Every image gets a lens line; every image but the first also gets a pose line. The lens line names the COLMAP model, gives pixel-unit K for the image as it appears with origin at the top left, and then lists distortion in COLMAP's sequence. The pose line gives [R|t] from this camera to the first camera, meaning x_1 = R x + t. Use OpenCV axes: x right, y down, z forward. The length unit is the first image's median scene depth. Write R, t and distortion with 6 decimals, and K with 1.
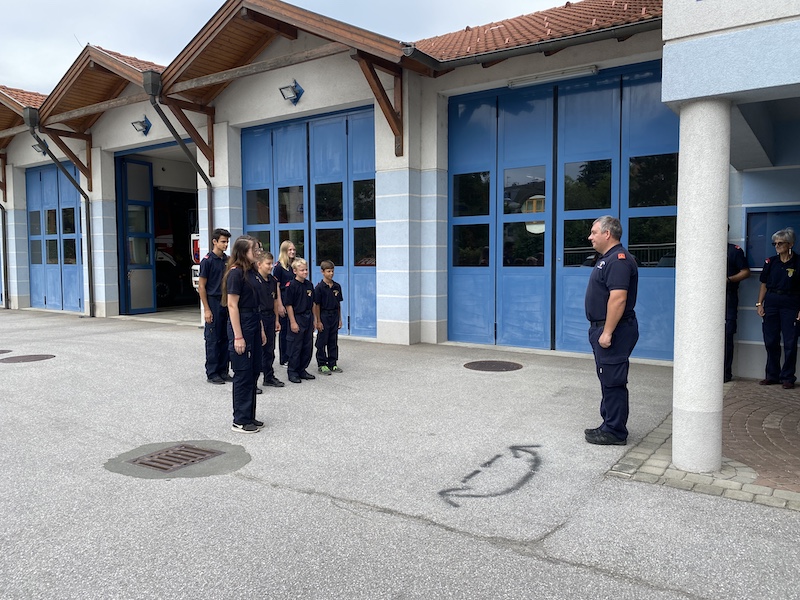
lens RADIAL K [[605.0, 0, 401.5], [0, 605.0, 299.9], [0, 0, 1]] dist [0.012133, -0.011789]
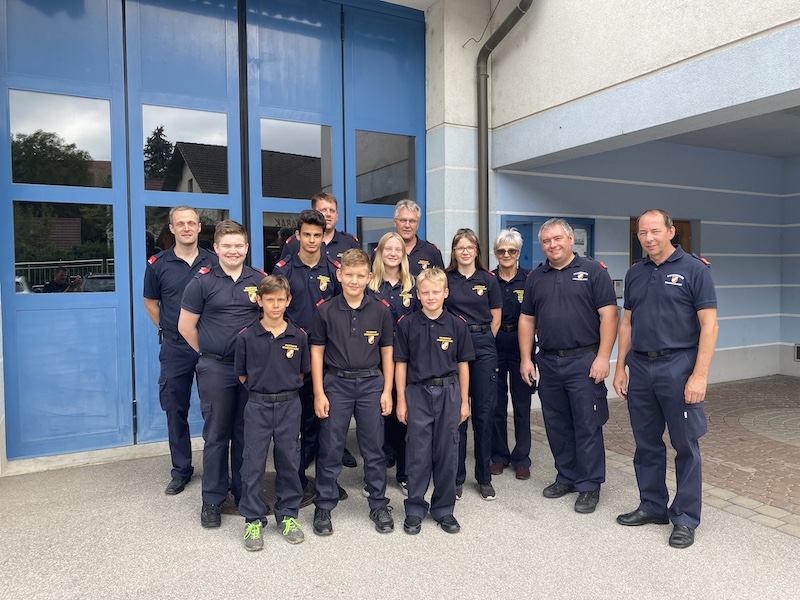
lens RADIAL K [[605.0, 0, 402.7], [0, 605.0, 300.2], [0, 0, 1]] dist [0.012133, -0.011789]
pose [[0.469954, -0.032927, 0.882076, -0.180054], [0.060426, 0.998160, 0.005067, -0.035071], [-0.880620, 0.050919, 0.471079, 0.543695]]
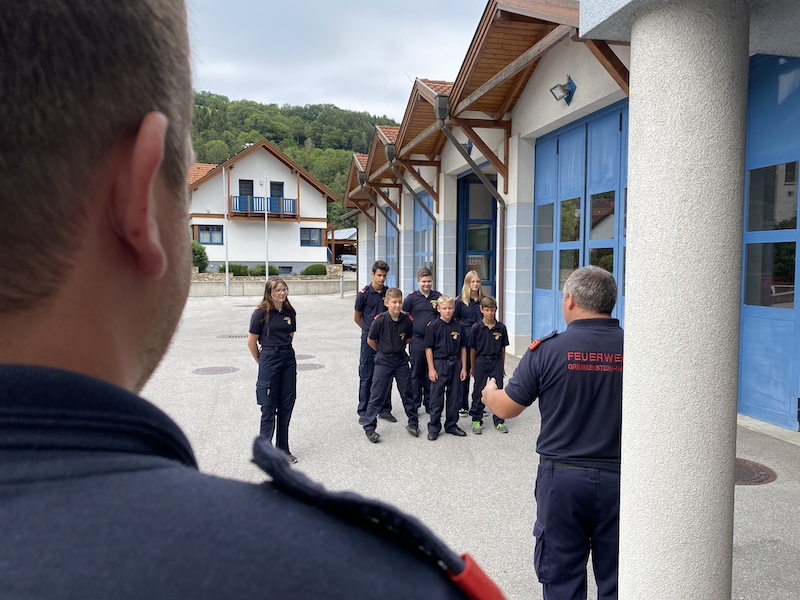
lens RADIAL K [[605.0, 0, 398.6], [0, 605.0, 302.3], [0, 0, 1]] dist [0.012133, -0.011789]
pose [[0.720870, 0.046657, -0.691498, 0.279683], [-0.046737, 0.998733, 0.018664, -0.052632], [0.691492, 0.018864, 0.722137, 0.243691]]
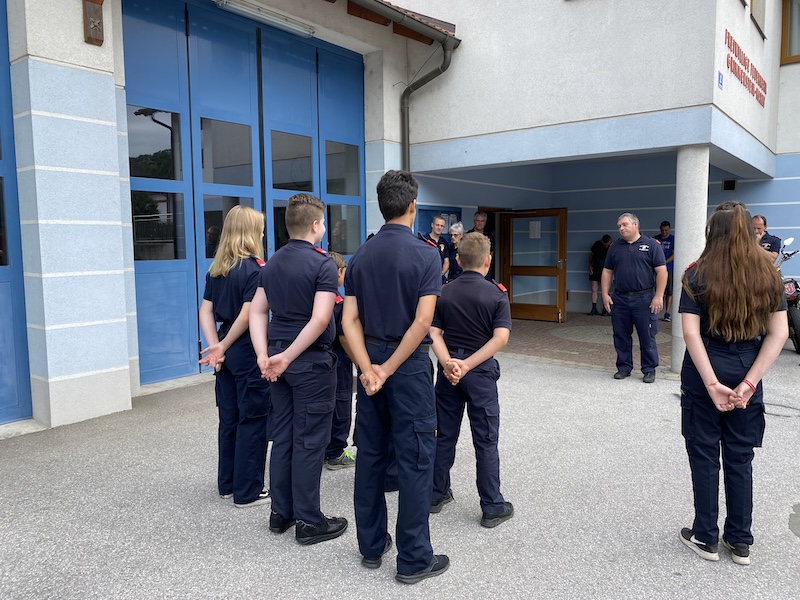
lens RADIAL K [[605.0, 0, 398.4], [0, 605.0, 295.2], [0, 0, 1]] dist [0.012133, -0.011789]
pose [[0.080587, -0.079405, 0.993580, -0.486092], [0.067167, 0.994989, 0.074070, -0.047882], [-0.994482, 0.060767, 0.085517, 0.698710]]
